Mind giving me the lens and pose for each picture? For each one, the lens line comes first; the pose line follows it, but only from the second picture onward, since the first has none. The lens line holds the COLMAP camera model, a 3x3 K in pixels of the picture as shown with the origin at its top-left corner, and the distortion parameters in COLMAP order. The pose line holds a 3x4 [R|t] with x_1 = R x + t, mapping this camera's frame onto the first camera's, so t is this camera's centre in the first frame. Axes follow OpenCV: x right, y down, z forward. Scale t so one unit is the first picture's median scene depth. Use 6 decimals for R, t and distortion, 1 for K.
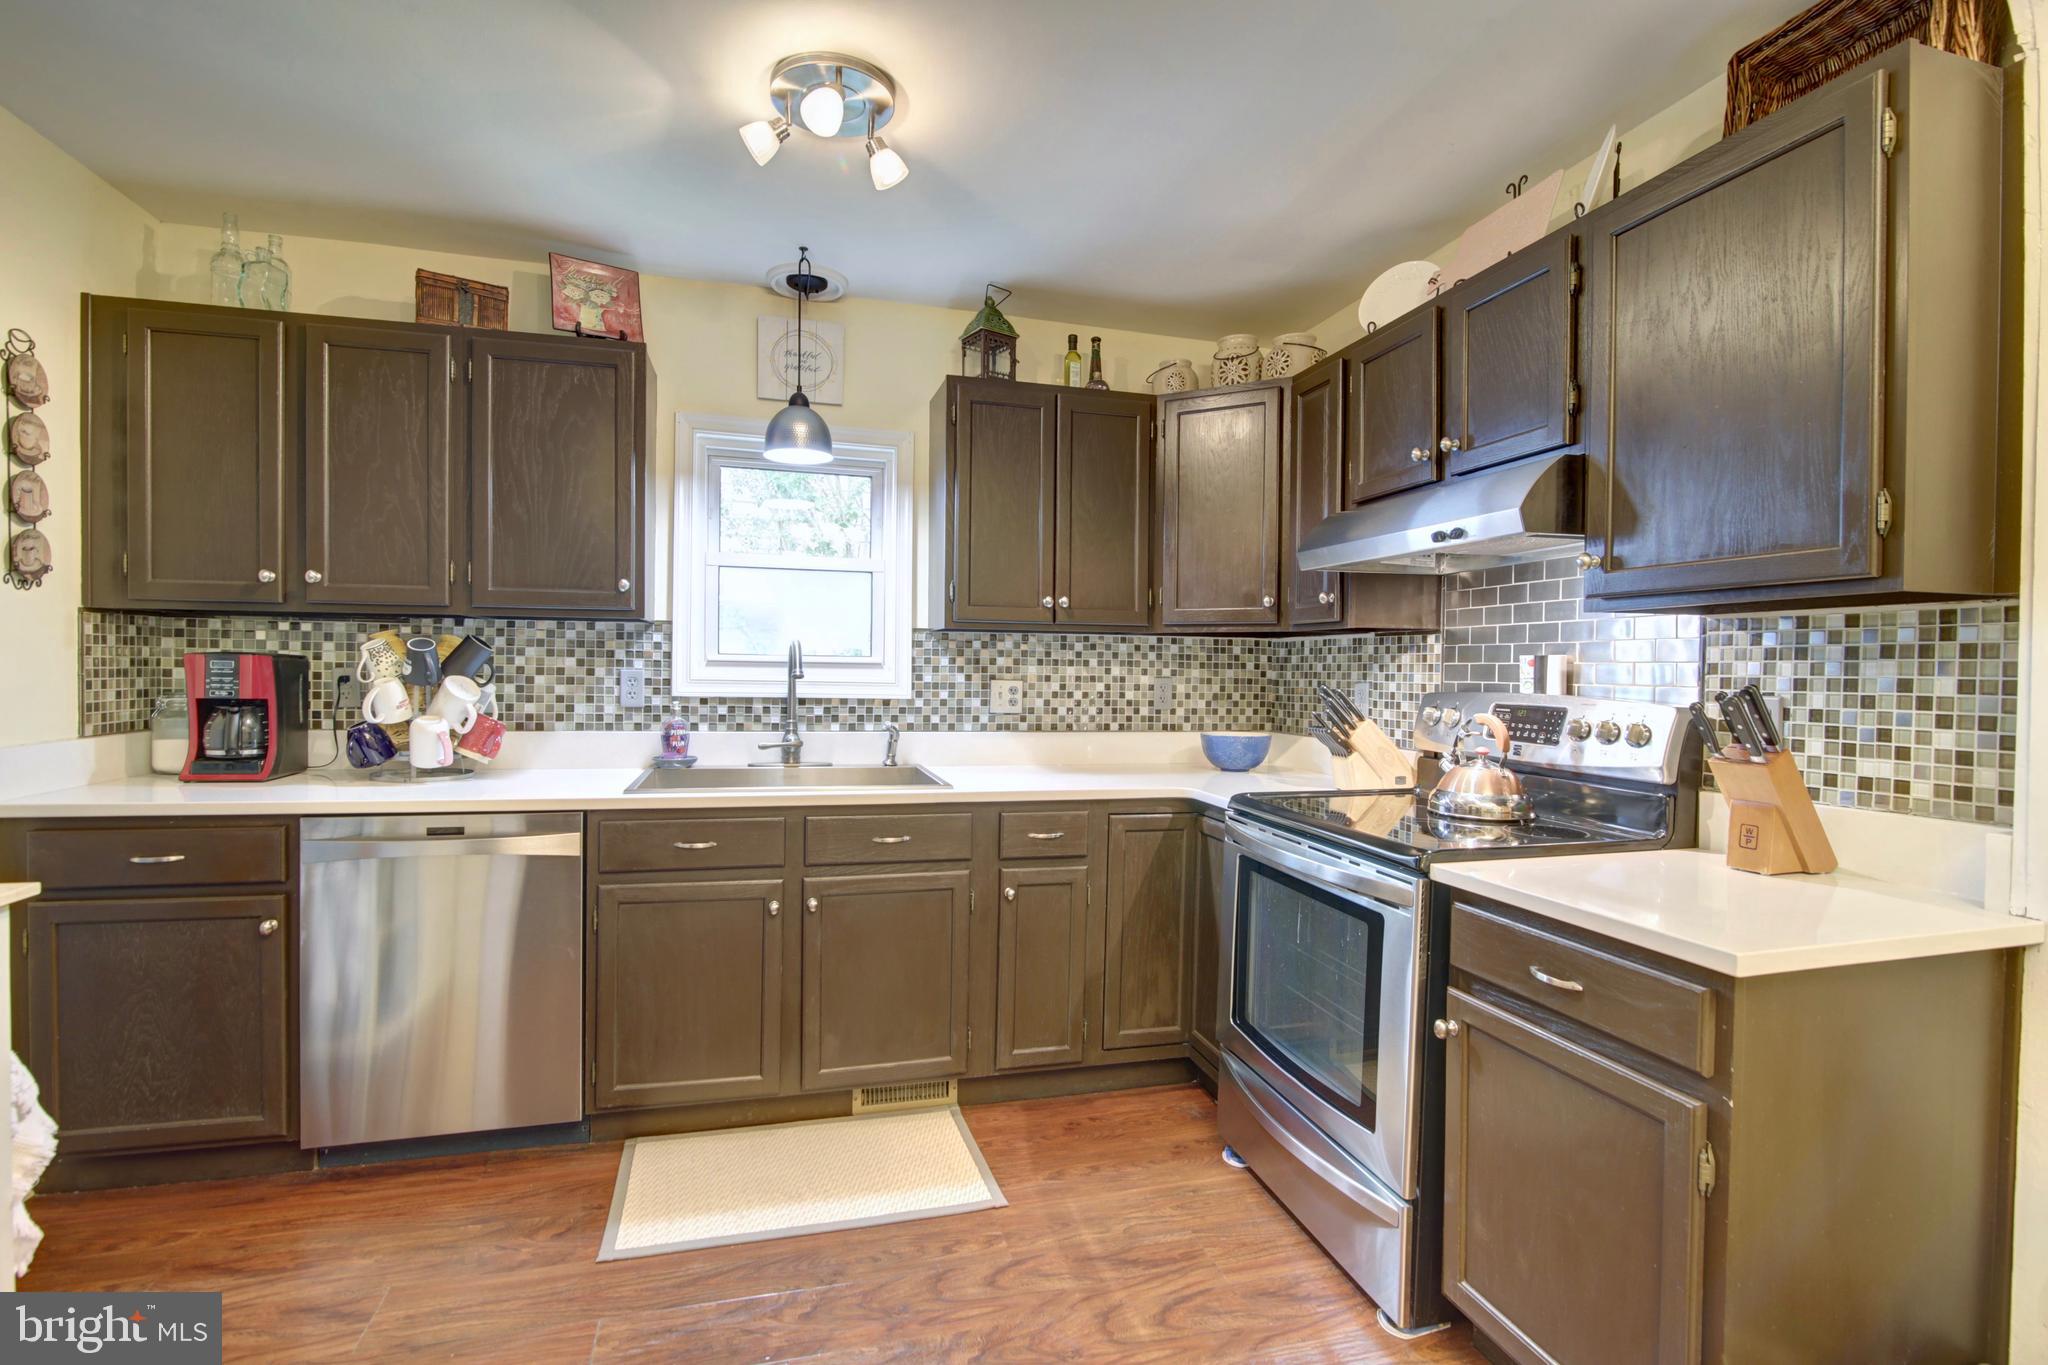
lens RADIAL K [[942.7, 0, 1025.2], [0, 942.7, 686.8], [0, 0, 1]] dist [-0.019444, 0.000820]
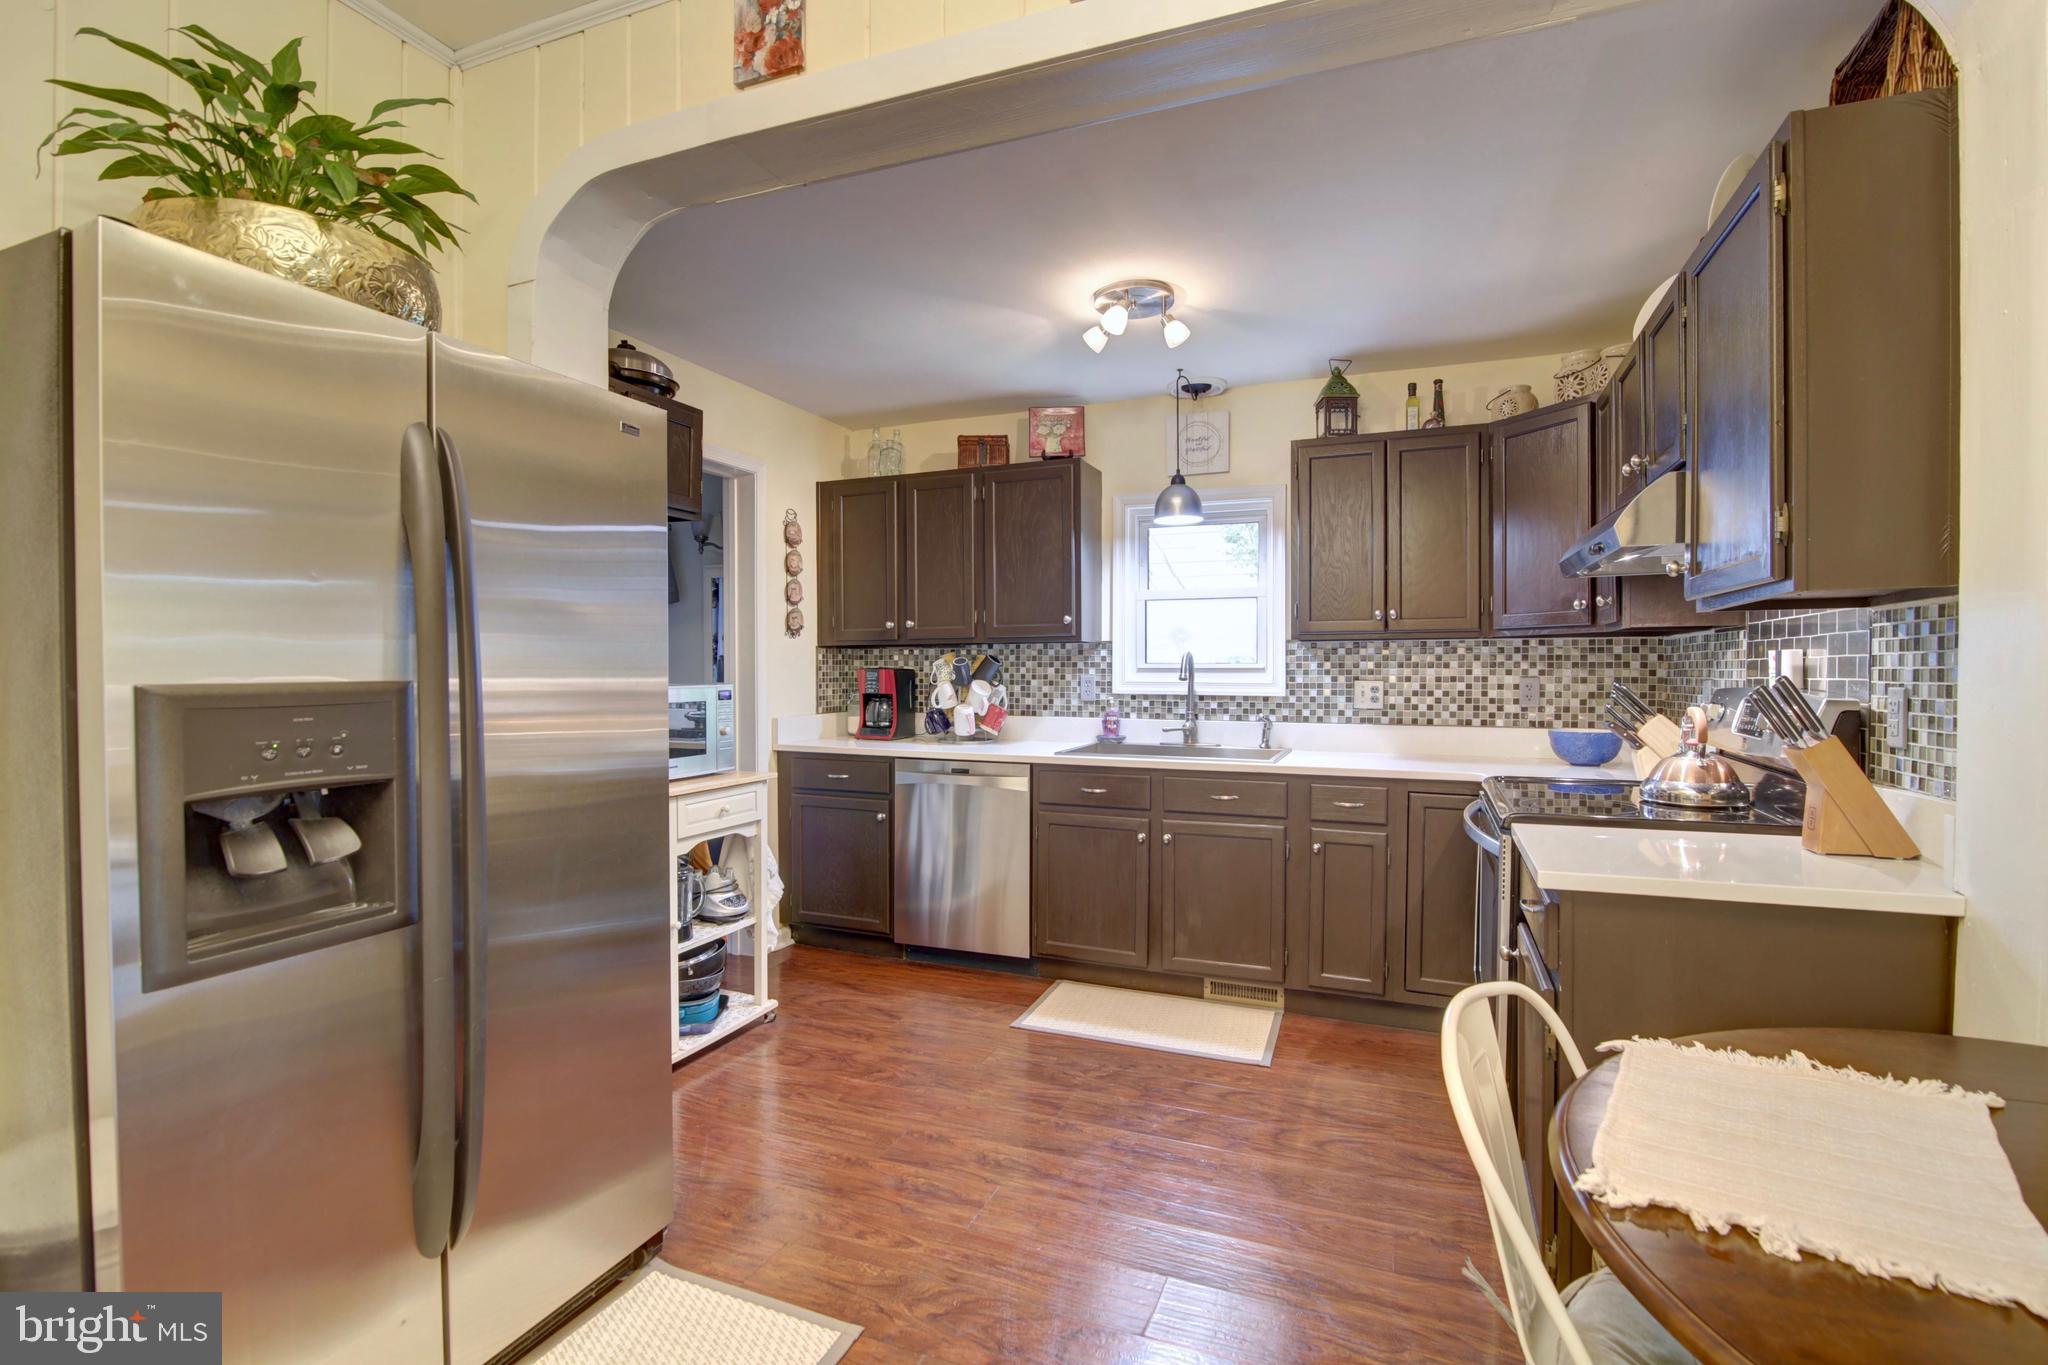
lens RADIAL K [[942.7, 0, 1025.2], [0, 942.7, 686.8], [0, 0, 1]] dist [-0.019444, 0.000820]
pose [[0.792161, -0.004373, -0.610297, 0.395850], [-0.000068, 0.999974, -0.007253, 0.010080], [0.610312, 0.005787, 0.792140, -0.218852]]
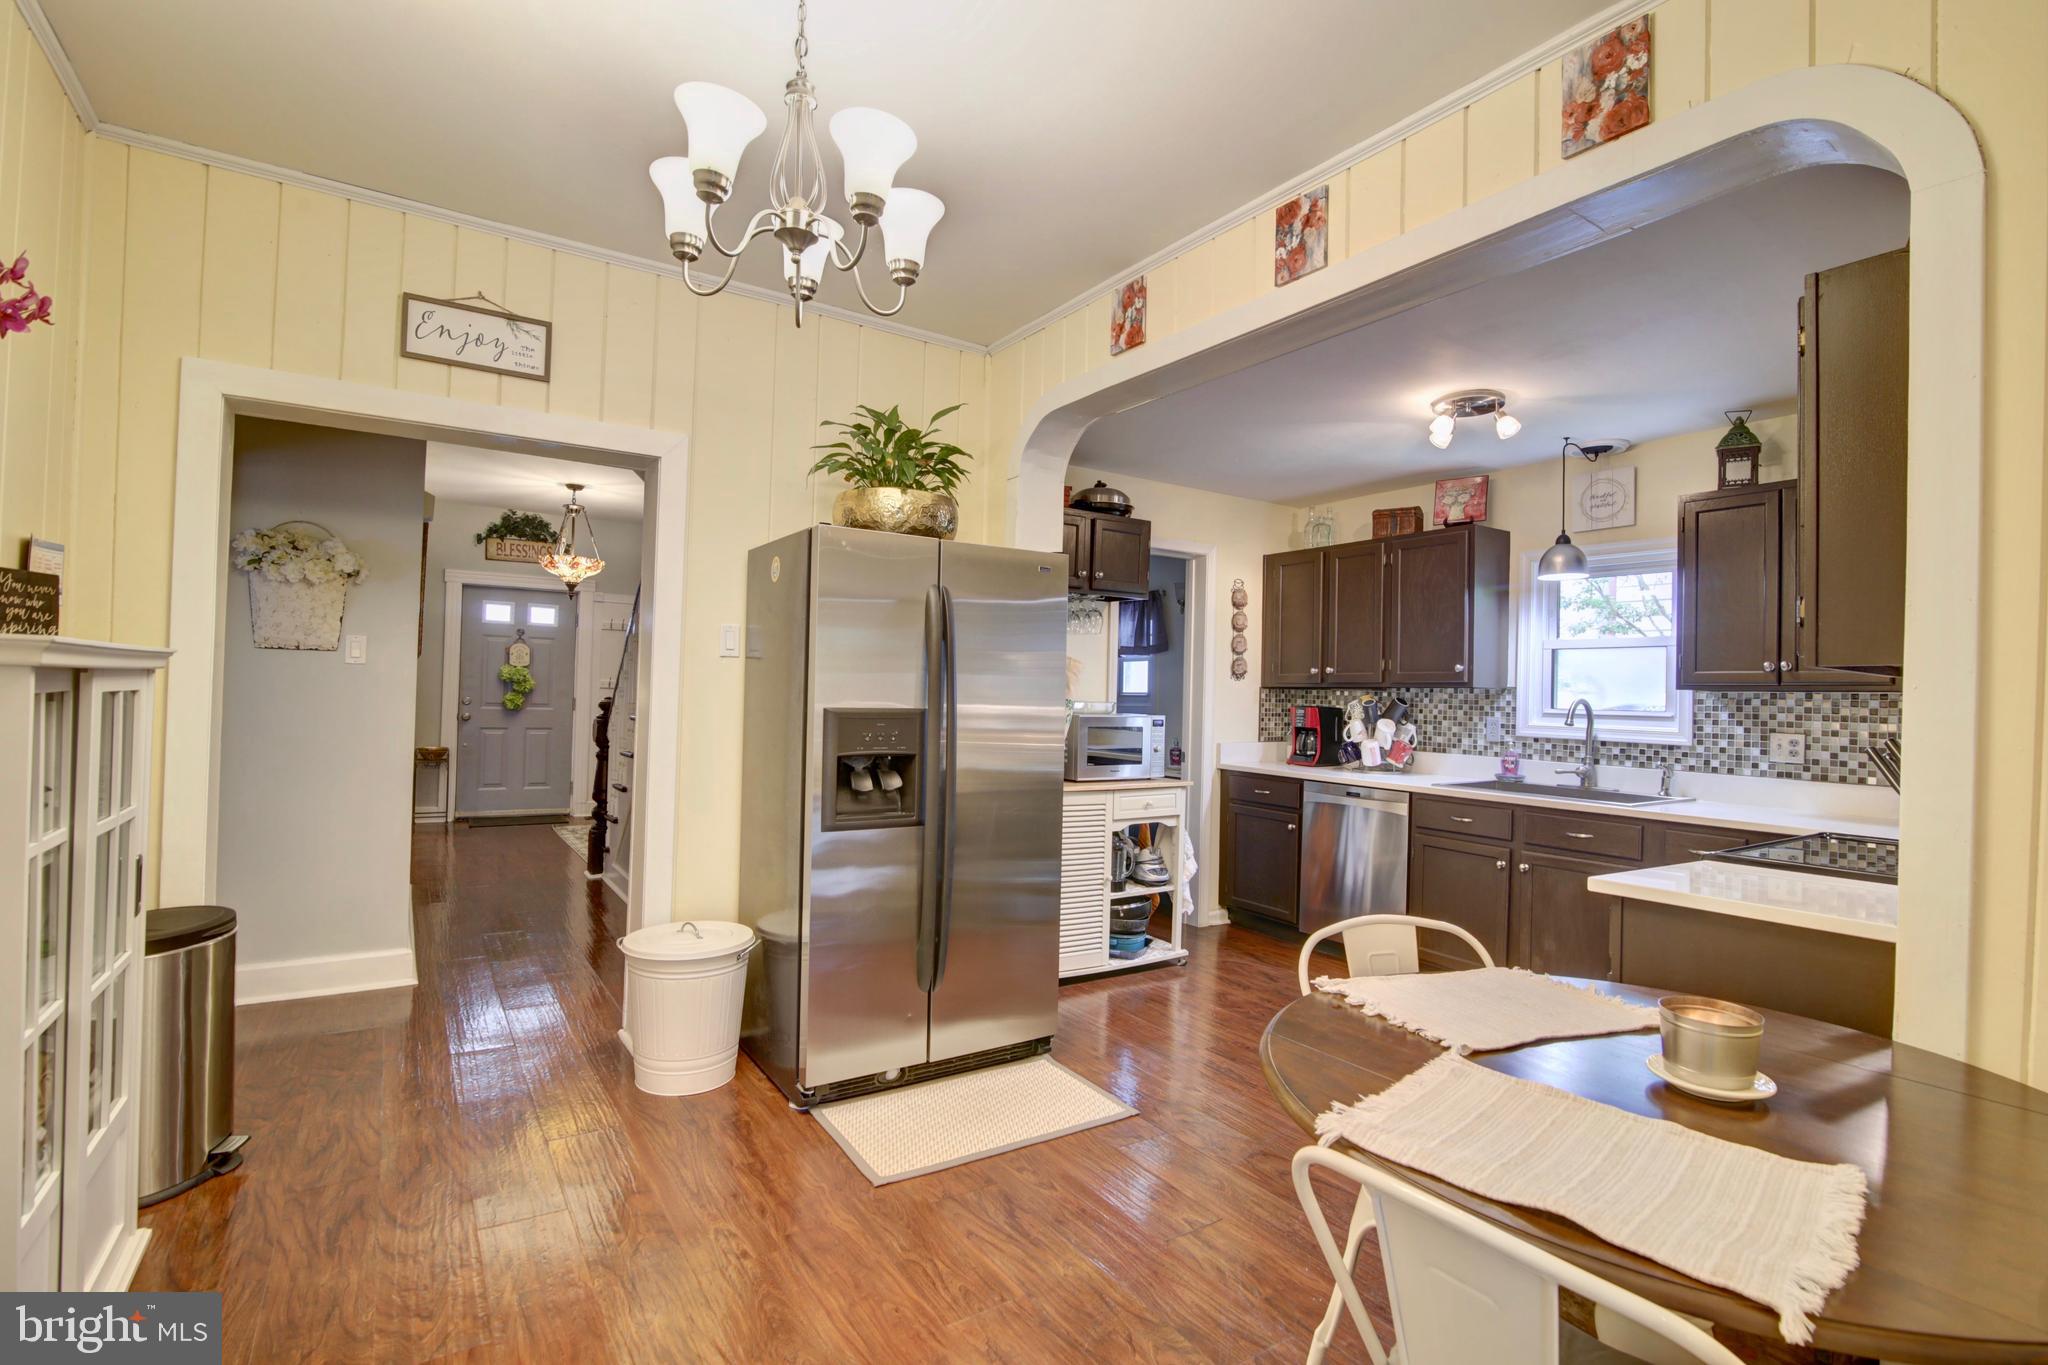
lens RADIAL K [[942.7, 0, 1025.2], [0, 942.7, 686.8], [0, 0, 1]] dist [-0.019444, 0.000820]
pose [[0.303487, -0.015559, -0.952708, 0.849167], [-0.039012, 0.998825, -0.028740, 0.005253], [0.952037, 0.045889, 0.302524, -0.237019]]
